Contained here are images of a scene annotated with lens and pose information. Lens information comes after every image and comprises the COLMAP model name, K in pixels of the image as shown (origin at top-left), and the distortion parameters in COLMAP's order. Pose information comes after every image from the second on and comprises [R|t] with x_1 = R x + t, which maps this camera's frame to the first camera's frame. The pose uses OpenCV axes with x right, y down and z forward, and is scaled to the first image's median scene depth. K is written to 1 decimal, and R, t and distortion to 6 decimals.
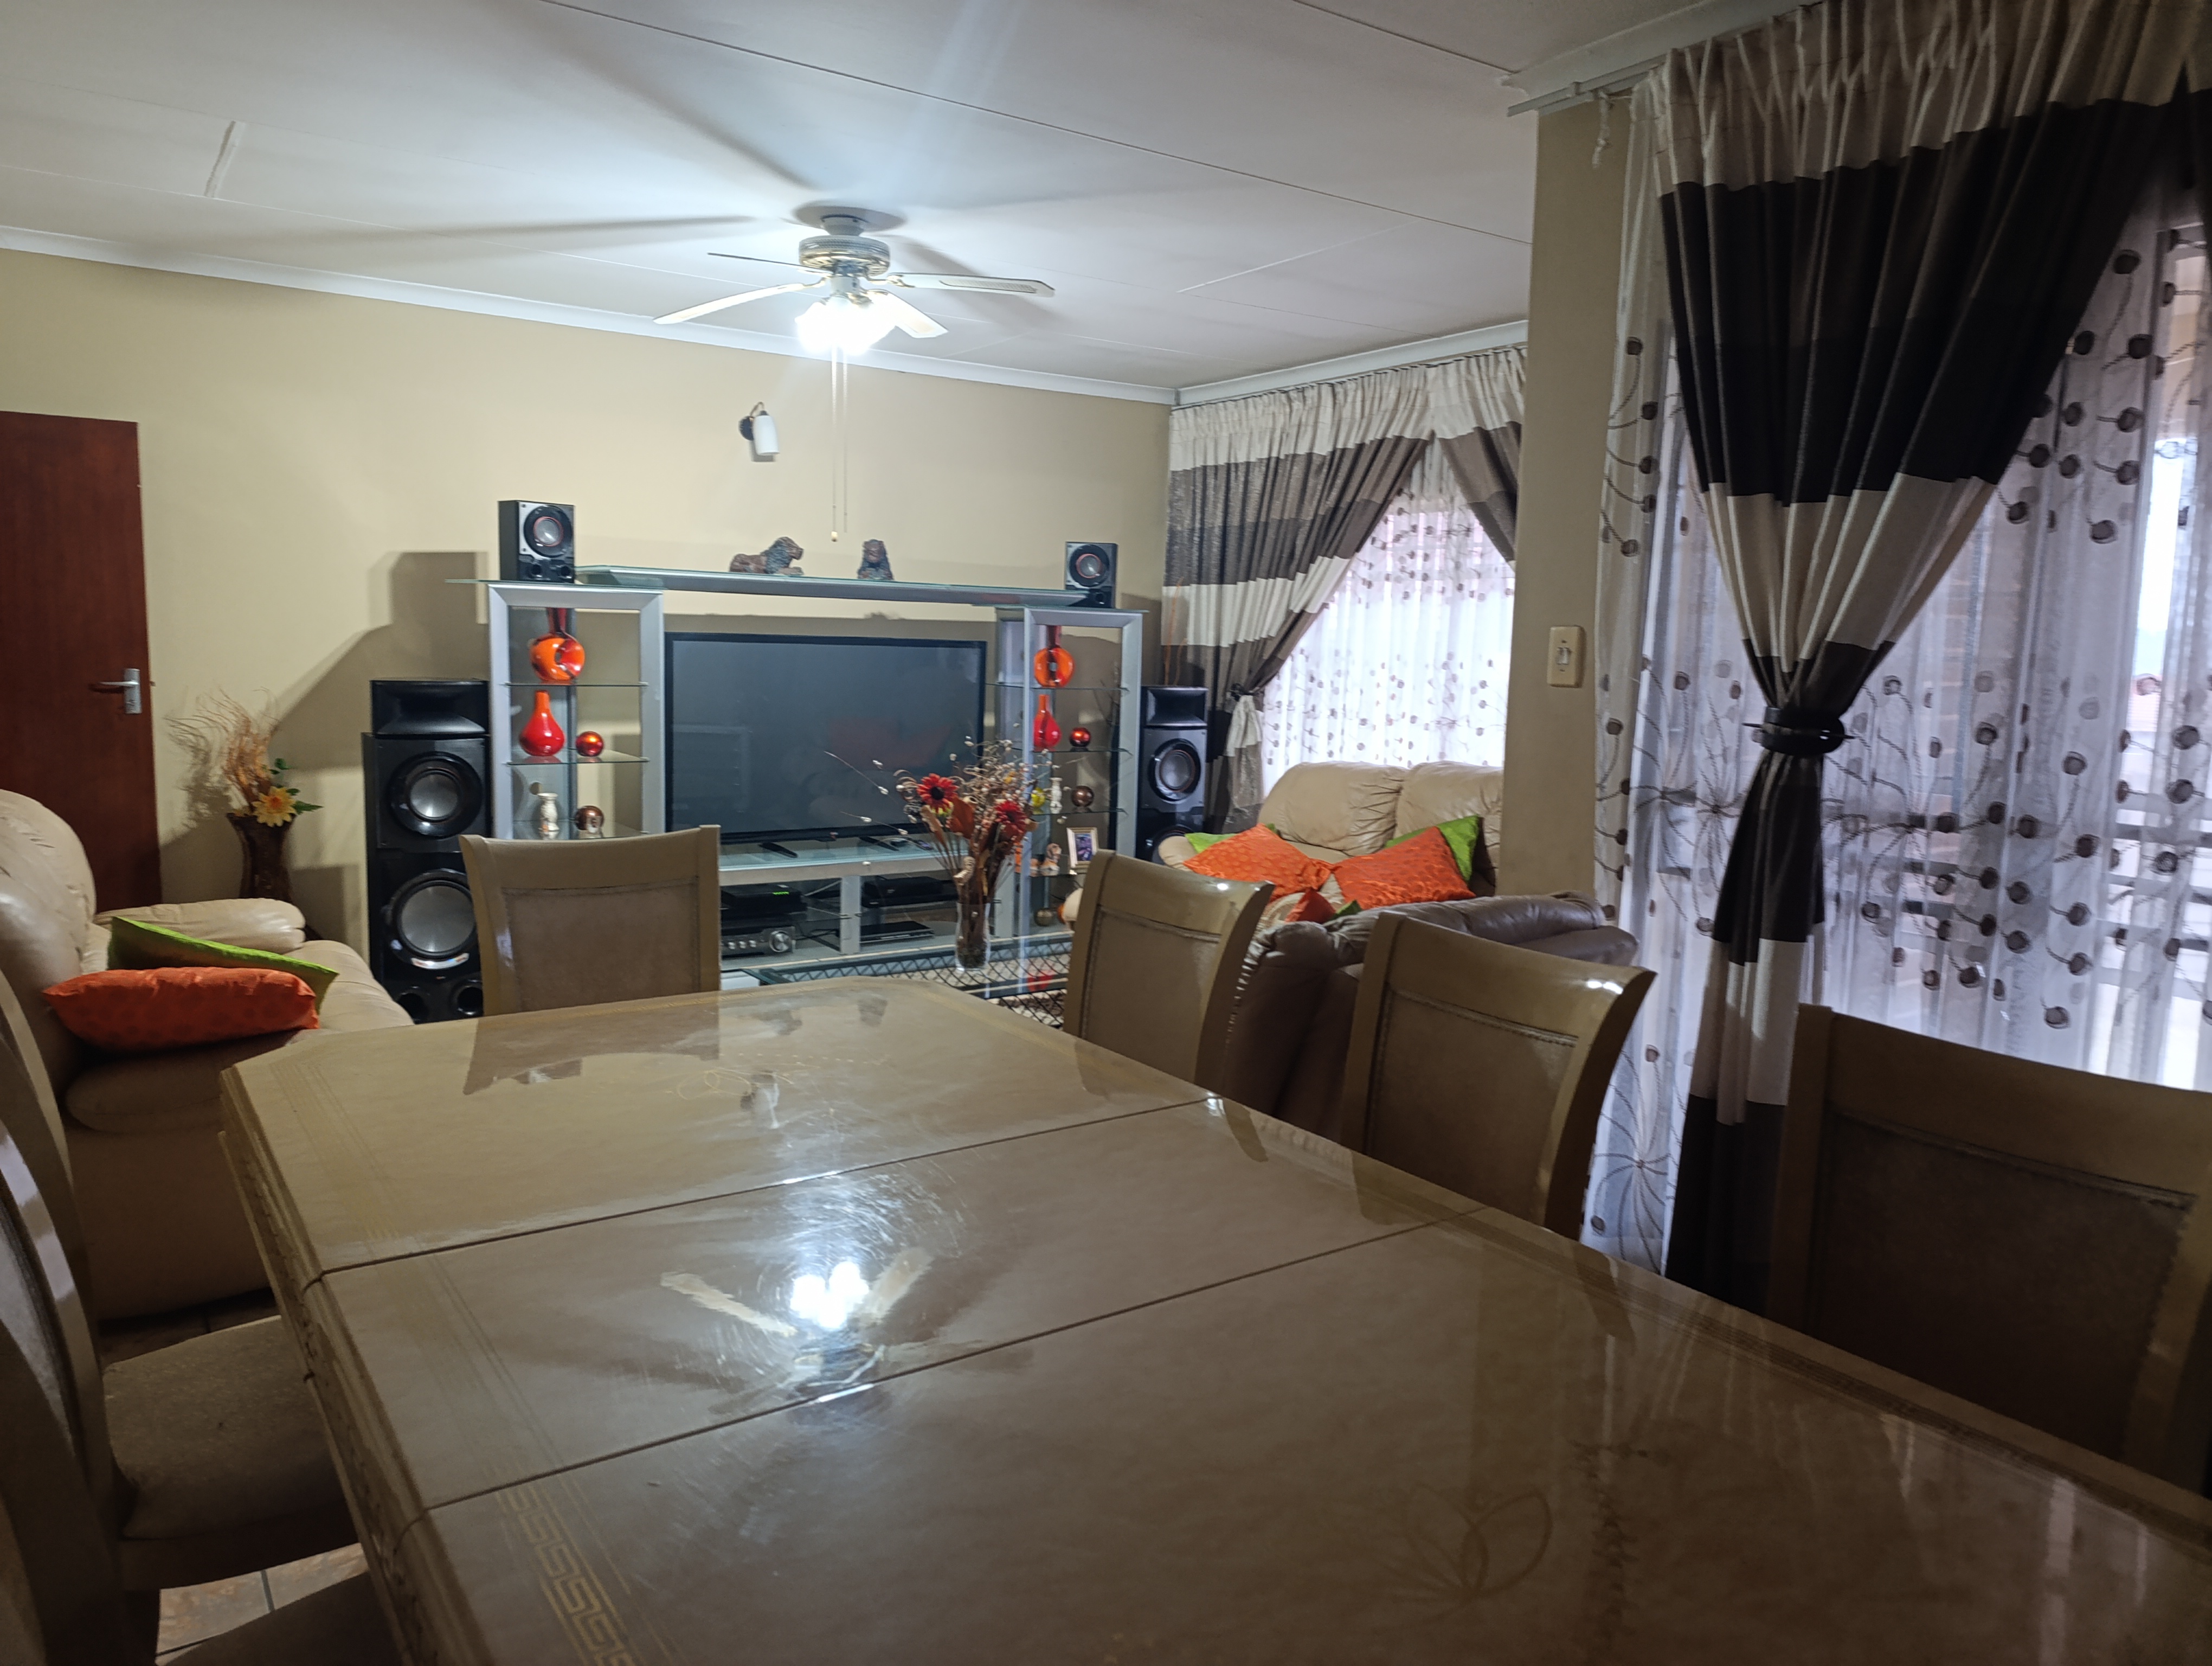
lens RADIAL K [[1502.0, 0, 1107.2], [0, 1502.0, 838.5], [0, 0, 1]] dist [0.041216, -0.044298]
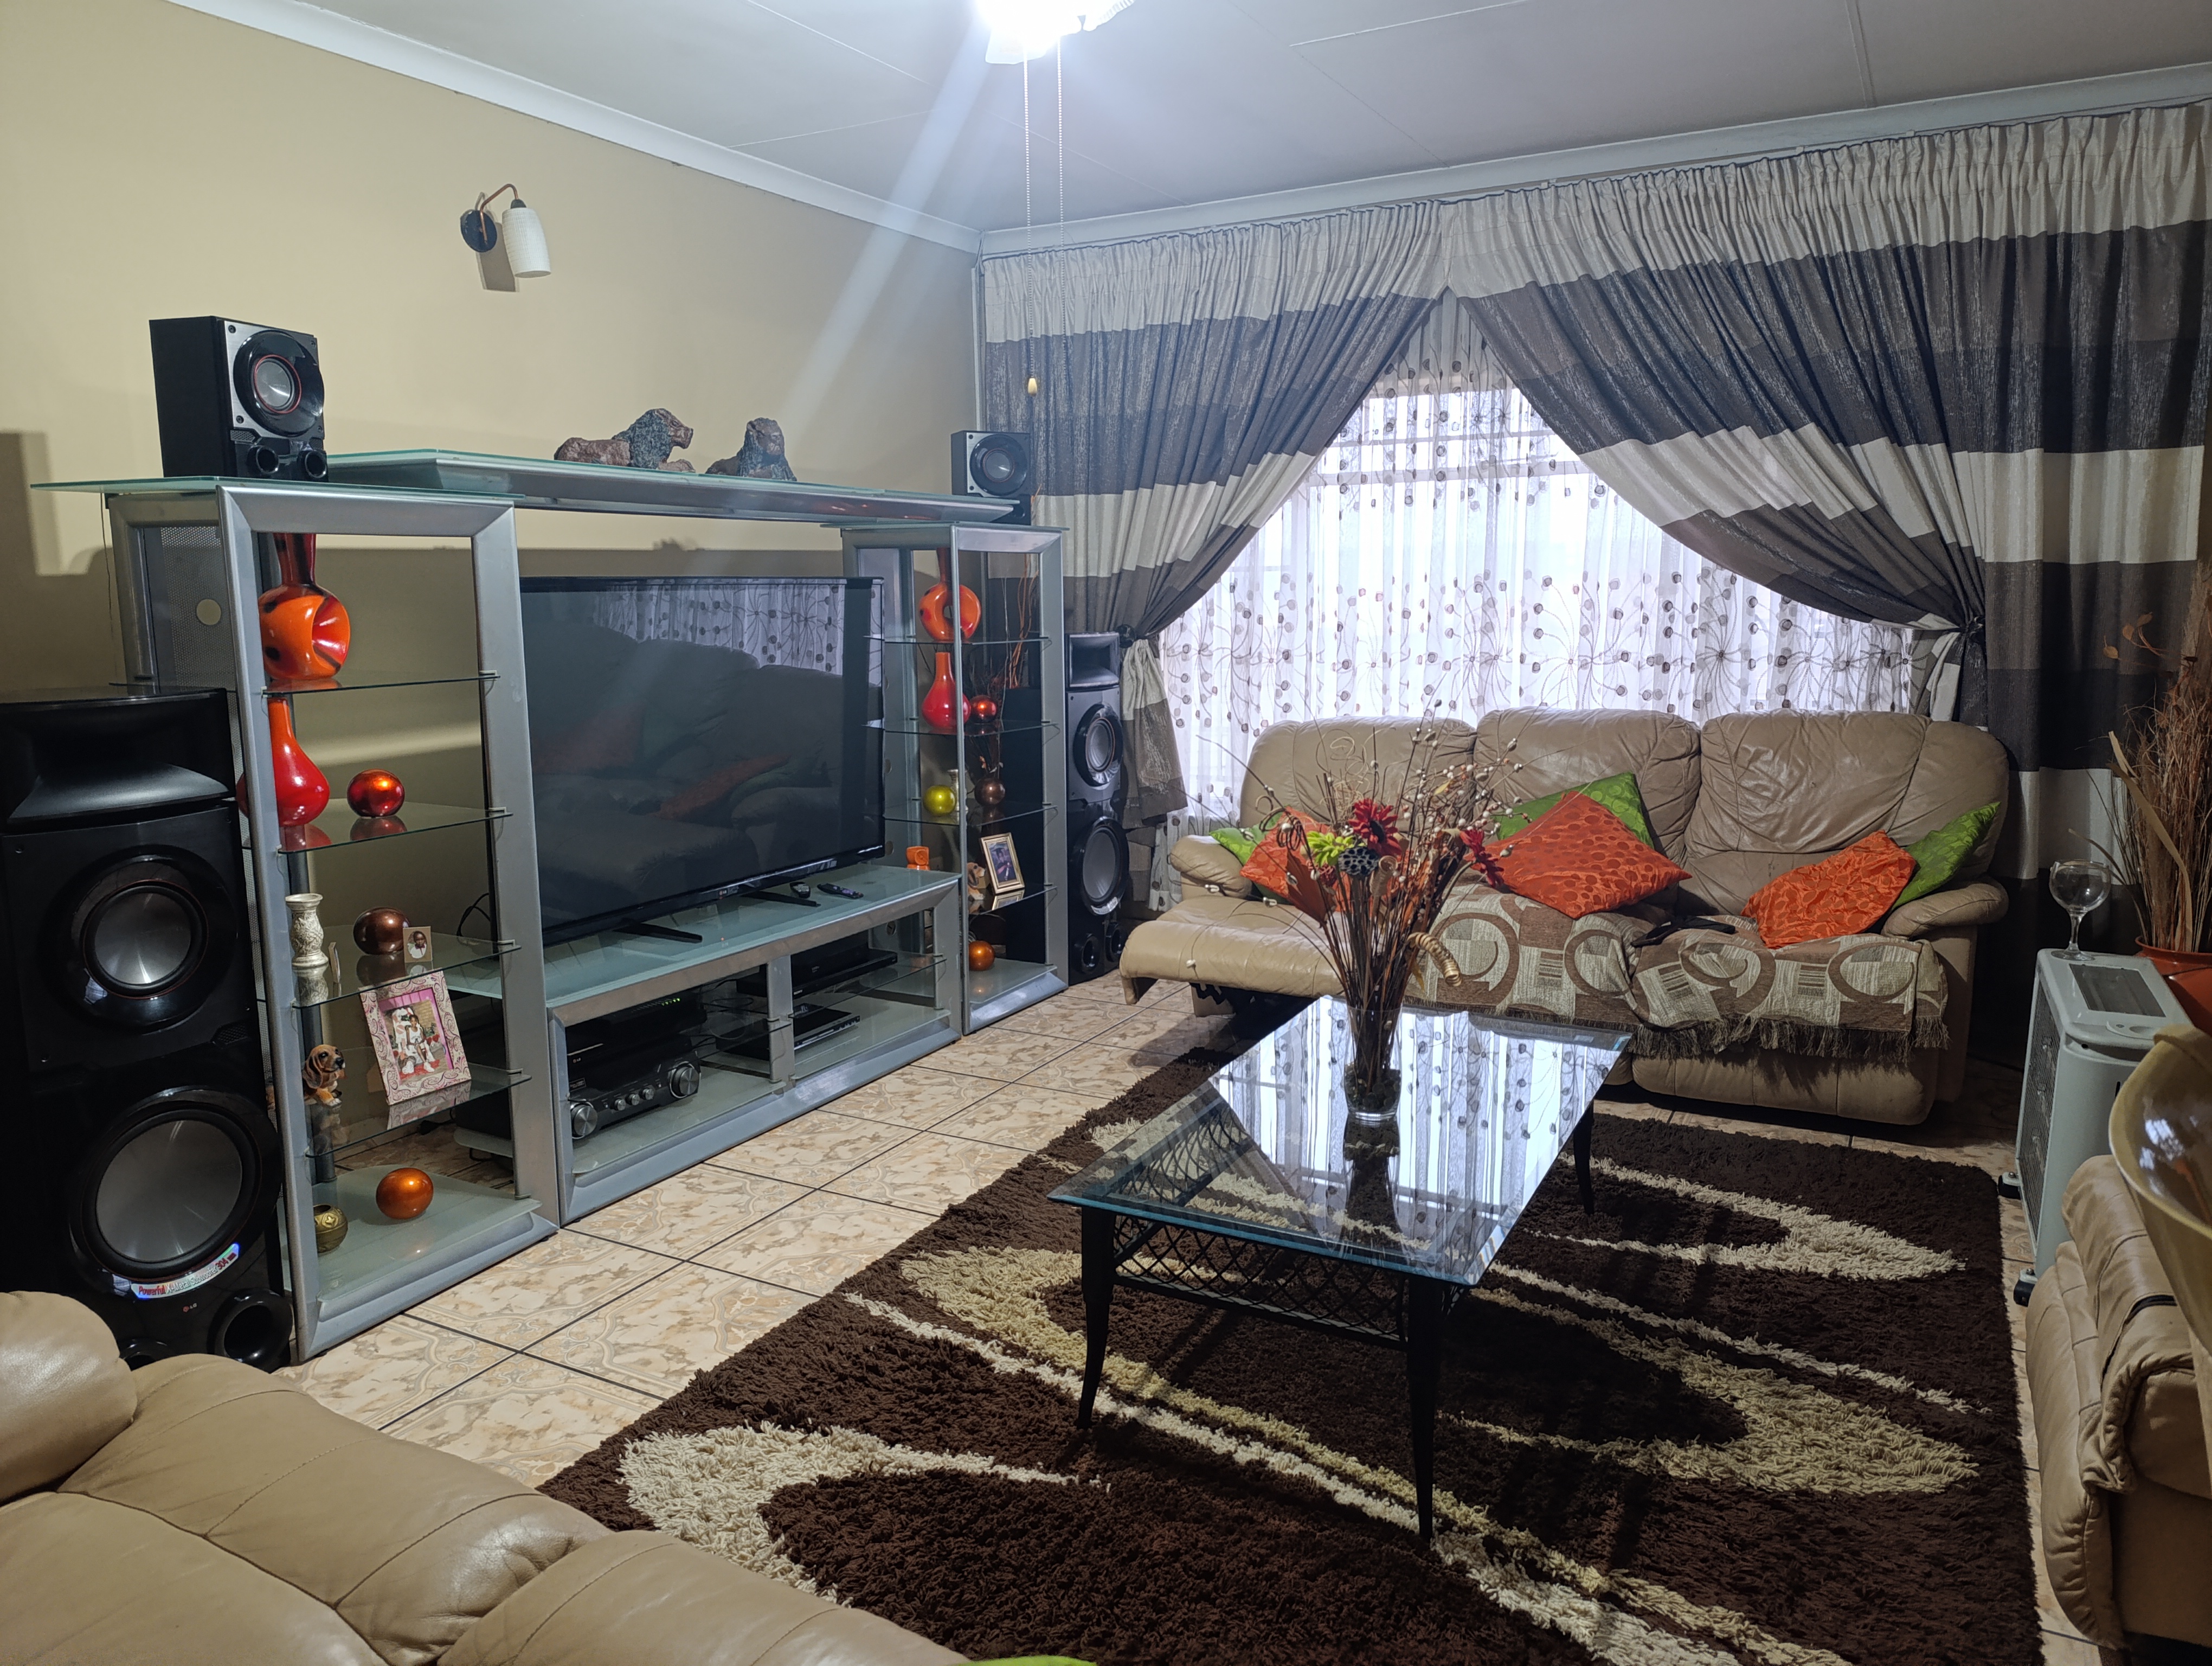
lens RADIAL K [[1502.0, 0, 1103.7], [0, 1502.0, 825.7], [0, 0, 1]] dist [0.041216, -0.044298]
pose [[0.893374, -0.106432, 0.436527, -0.309466], [0.092663, 0.994297, 0.052785, -0.049045], [-0.439656, -0.006707, 0.898141, 0.363136]]
